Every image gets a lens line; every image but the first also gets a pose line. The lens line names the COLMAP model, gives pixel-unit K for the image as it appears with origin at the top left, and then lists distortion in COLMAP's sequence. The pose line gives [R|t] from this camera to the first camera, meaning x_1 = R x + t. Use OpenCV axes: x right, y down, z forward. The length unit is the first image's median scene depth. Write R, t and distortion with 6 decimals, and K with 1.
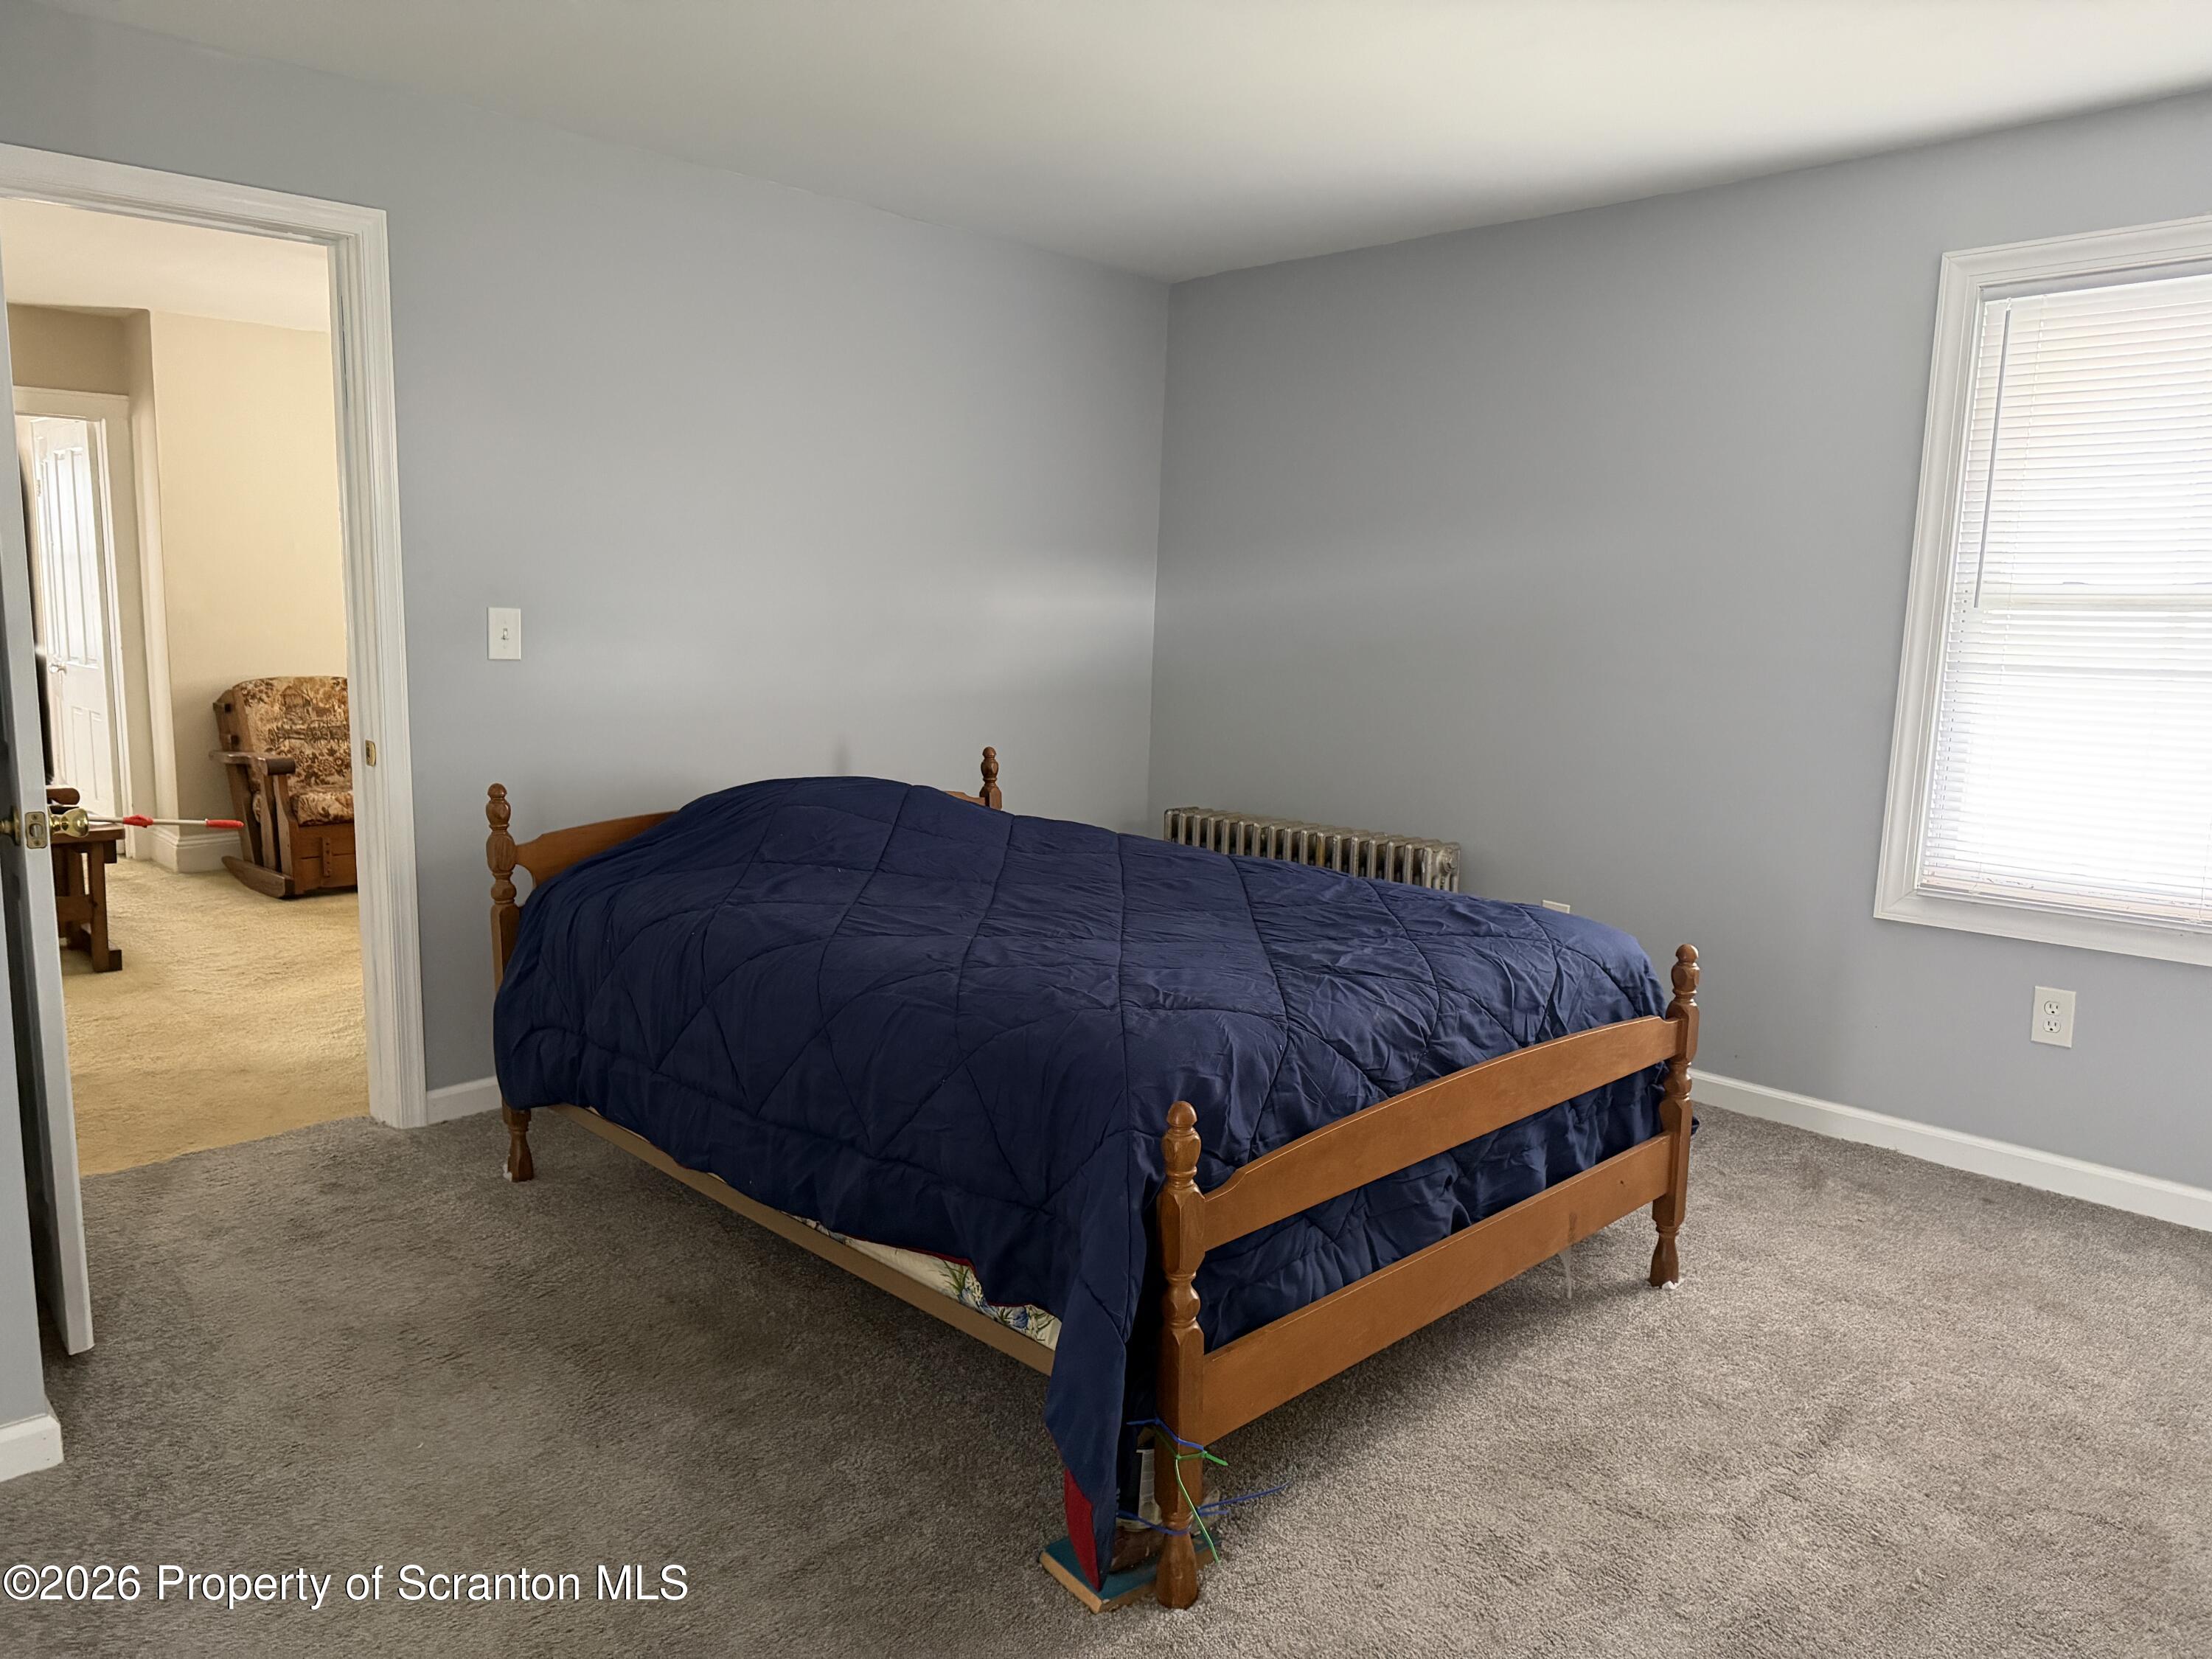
lens RADIAL K [[1558.7, 0, 1103.4], [0, 1558.7, 827.0], [0, 0, 1]] dist [-0.000917, -0.011111]
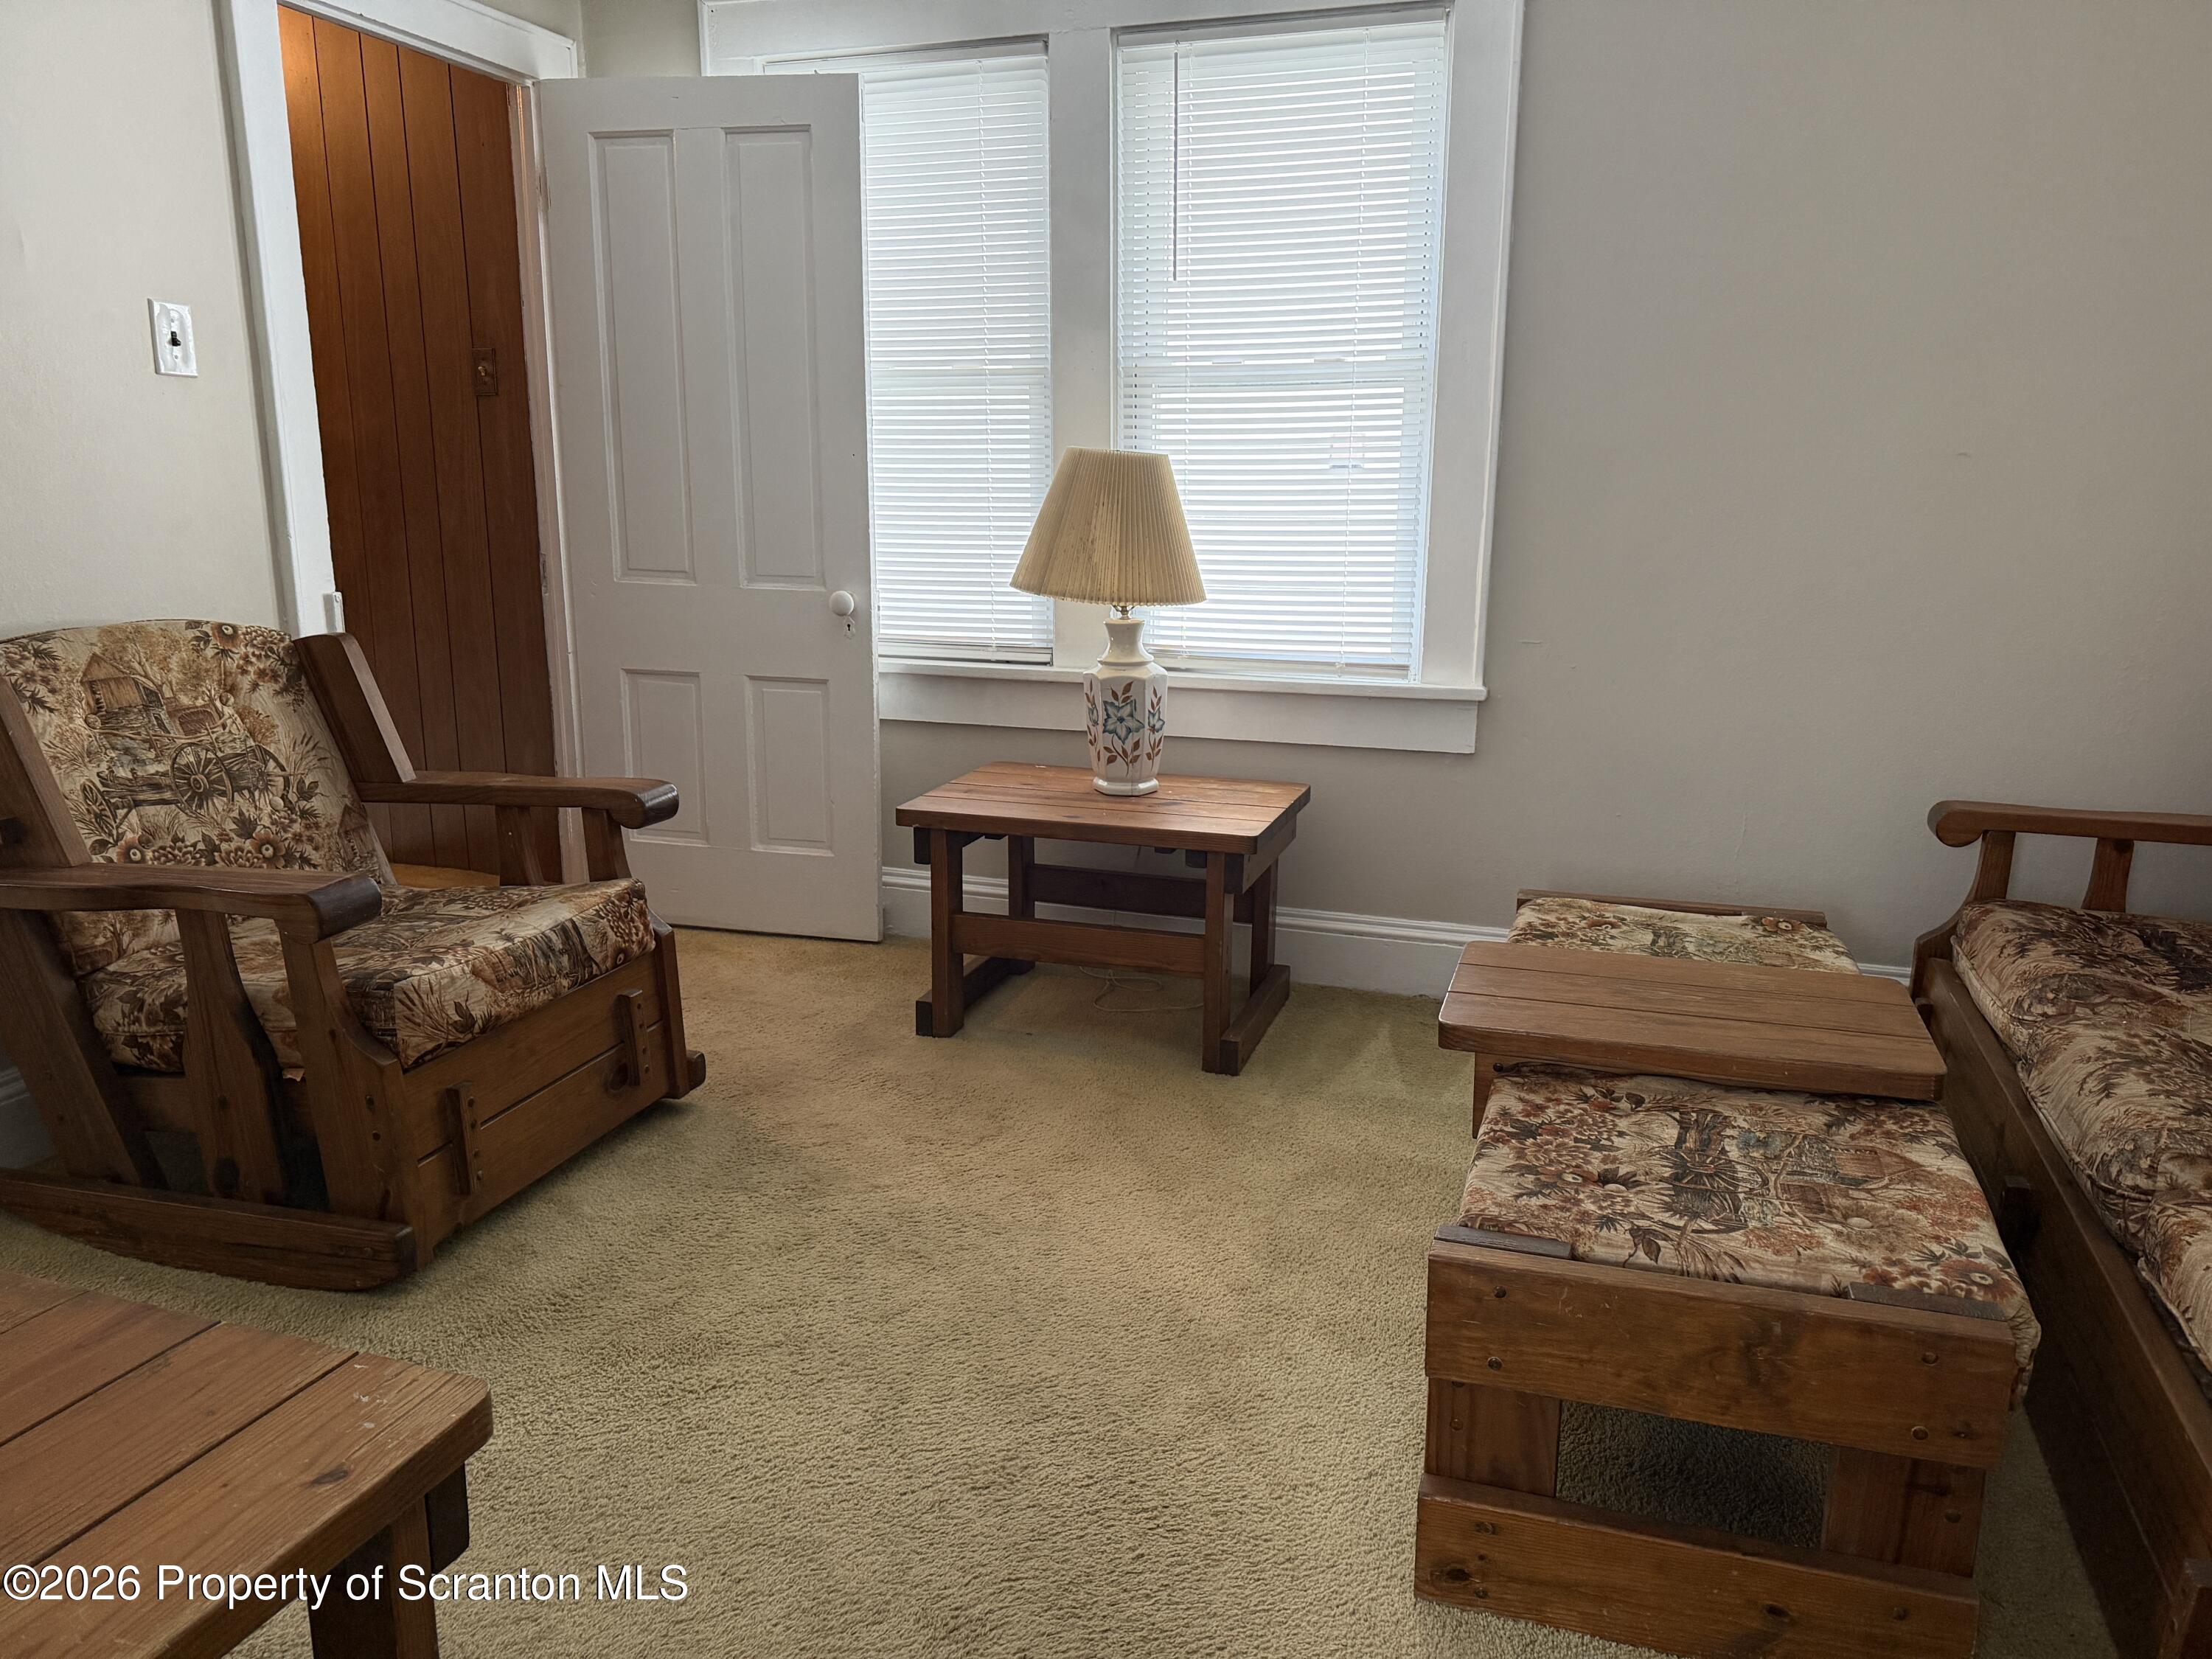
lens RADIAL K [[1558.7, 0, 1108.8], [0, 1558.7, 830.8], [0, 0, 1]] dist [-0.000917, -0.011111]
pose [[0.890746, -0.124917, 0.436999, -0.479279], [0.092398, 0.991181, 0.094993, -0.063752], [-0.445011, -0.044237, 0.894432, 0.587851]]
